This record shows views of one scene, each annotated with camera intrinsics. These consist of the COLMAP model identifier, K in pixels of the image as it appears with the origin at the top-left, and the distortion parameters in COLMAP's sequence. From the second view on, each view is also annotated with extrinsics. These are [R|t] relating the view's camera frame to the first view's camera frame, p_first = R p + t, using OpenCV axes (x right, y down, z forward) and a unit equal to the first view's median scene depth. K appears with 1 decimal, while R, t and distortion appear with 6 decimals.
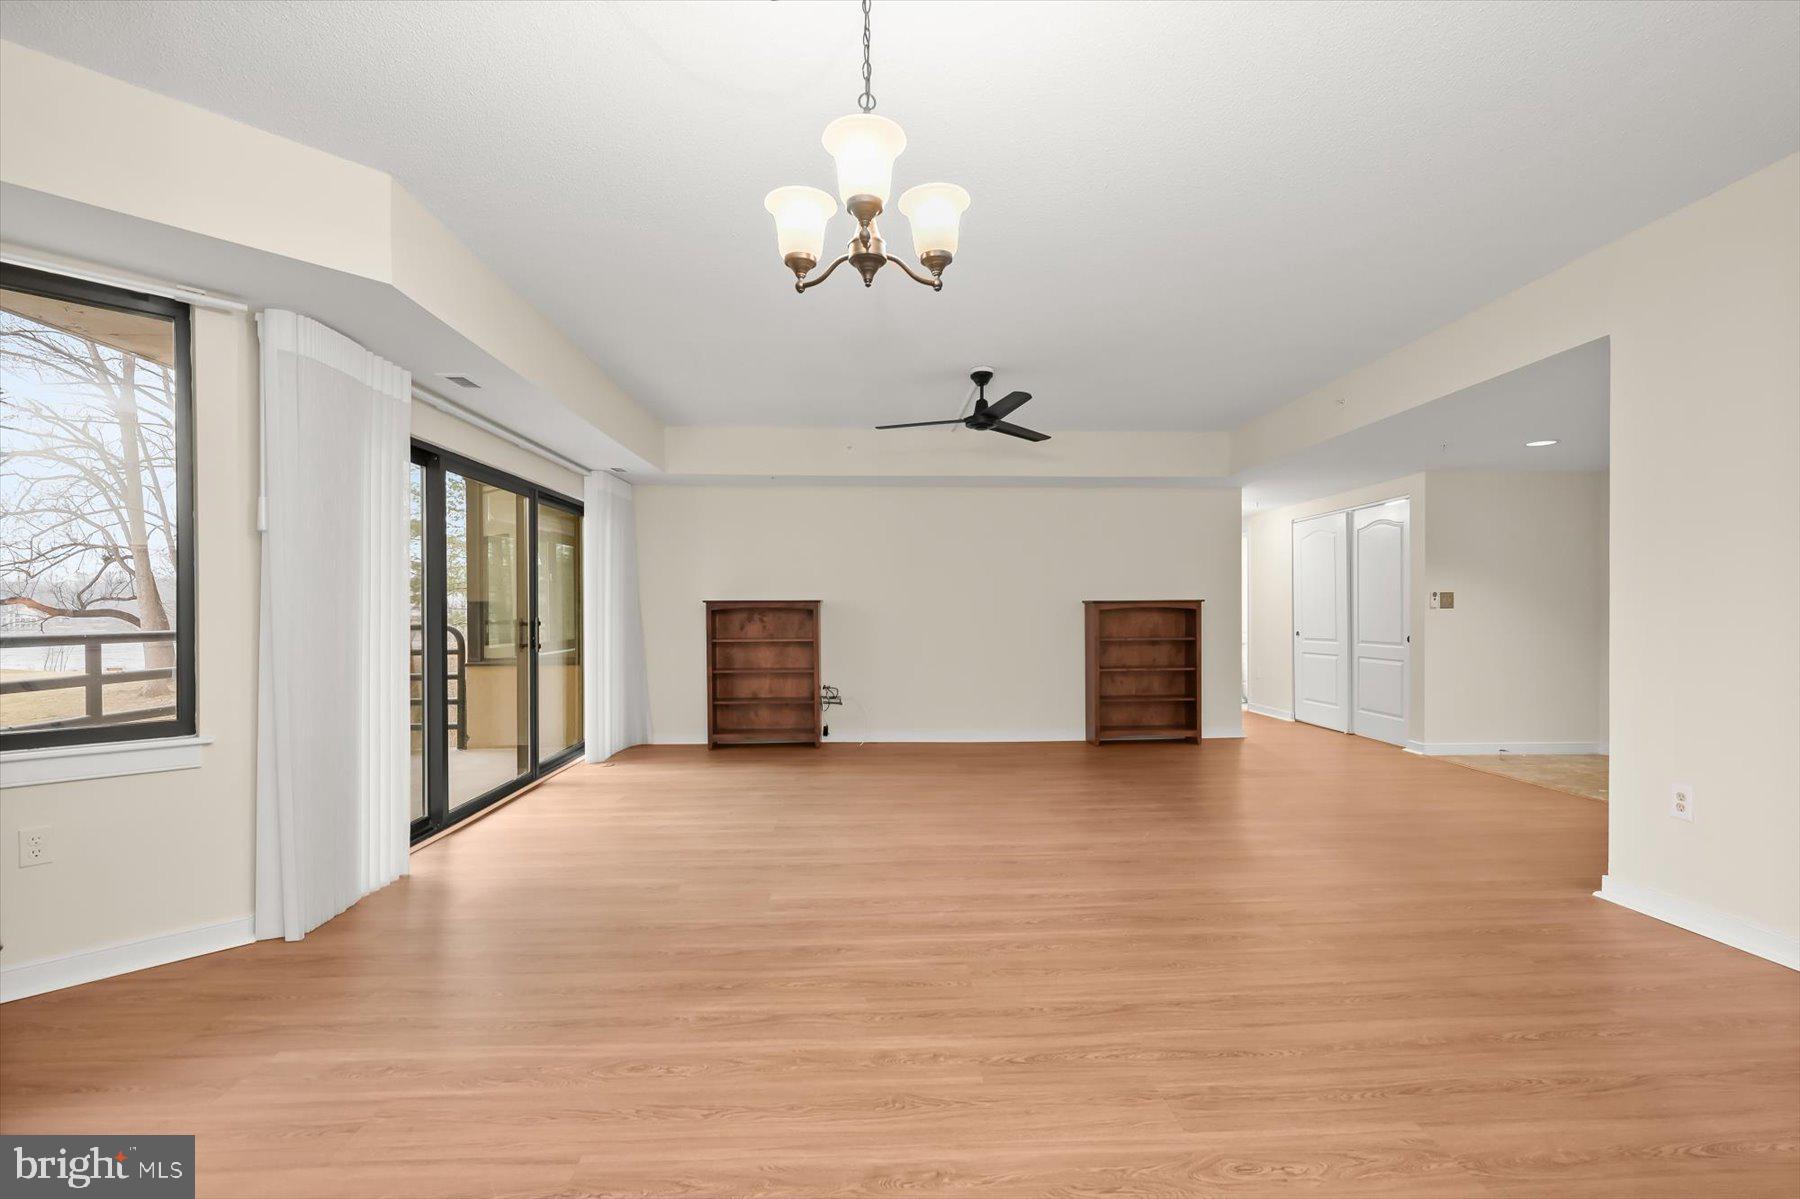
lens RADIAL K [[806.4, 0, 897.3], [0, 806.4, 610.0], [0, 0, 1]] dist [0.002939, -0.000264]
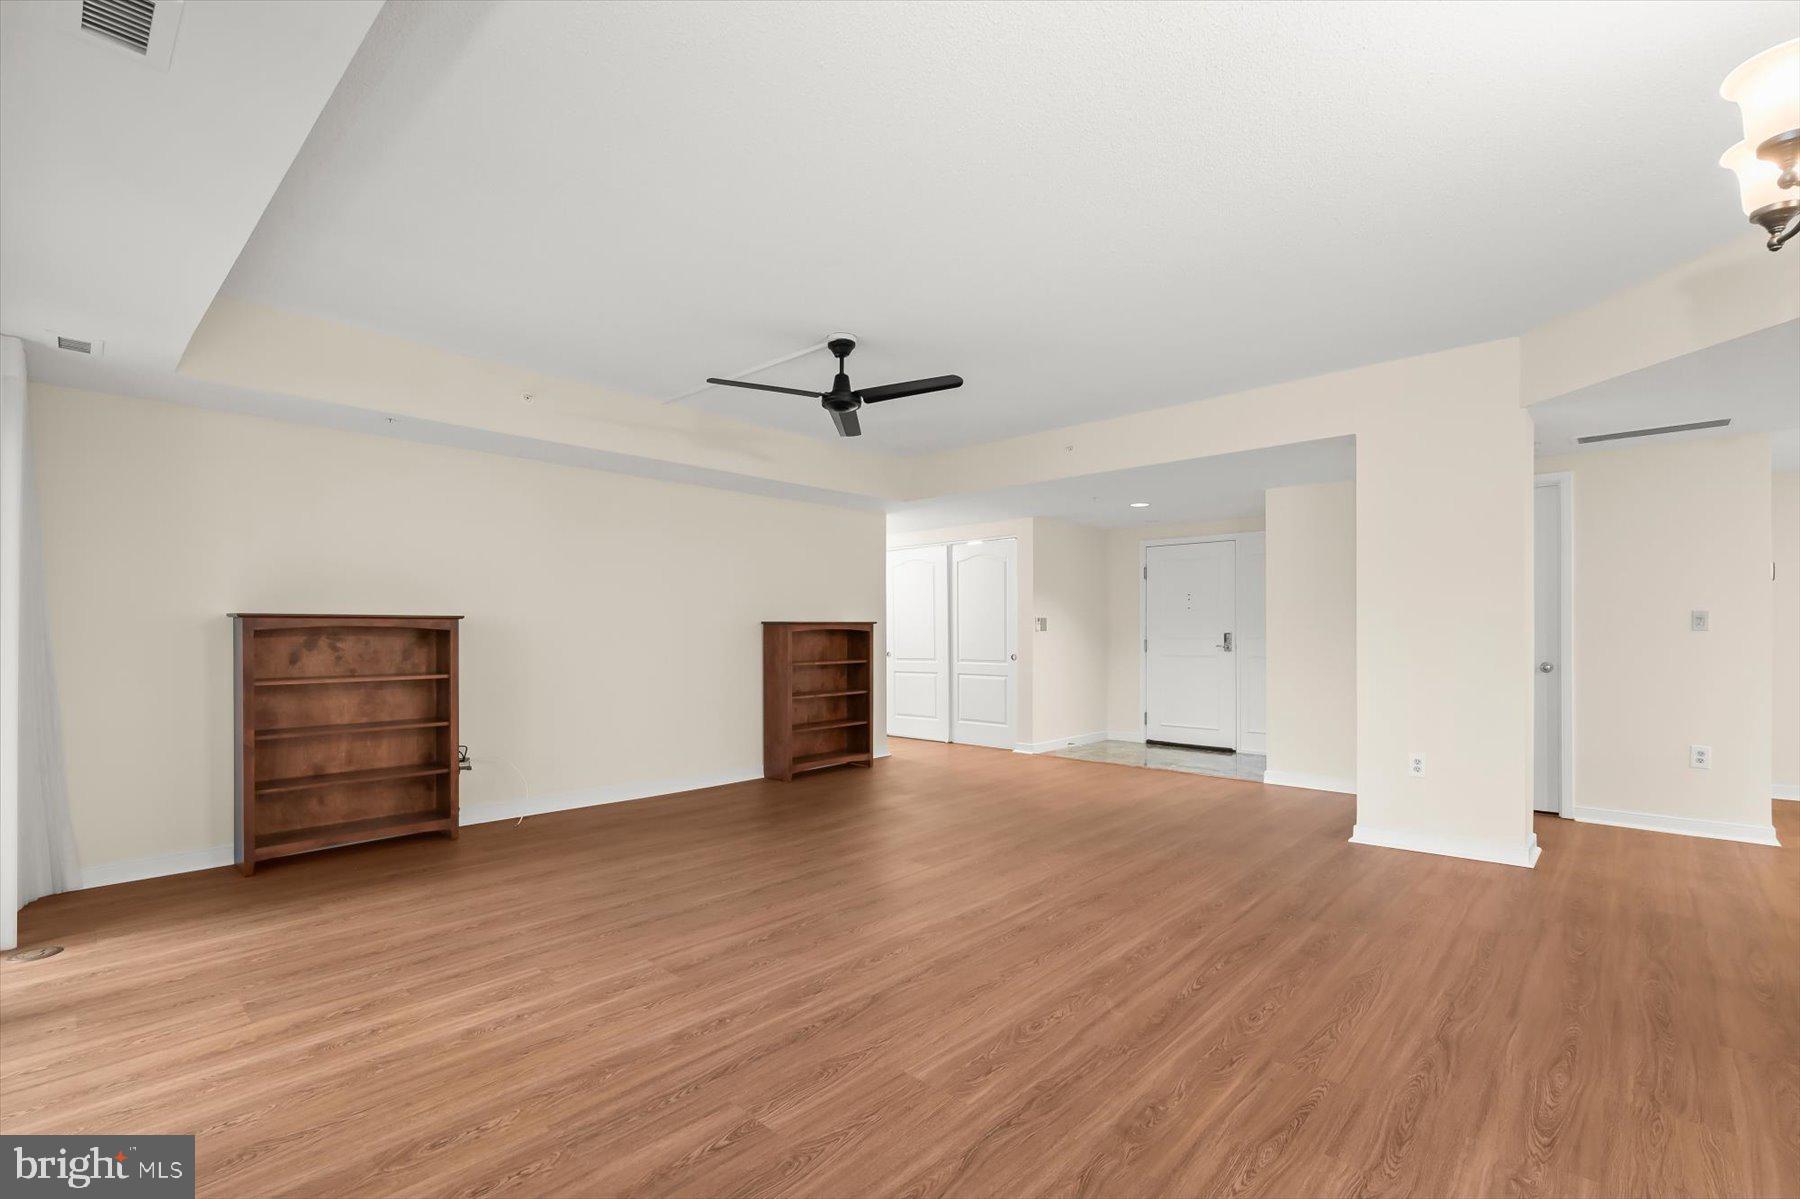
lens RADIAL K [[806.4, 0, 905.4], [0, 806.4, 625.4], [0, 0, 1]] dist [0.002939, -0.000264]
pose [[0.709291, 0.008066, 0.704869, -0.293491], [-0.002125, 0.999954, -0.009304, 0.000998], [-0.704912, 0.005102, 0.709276, 0.259253]]
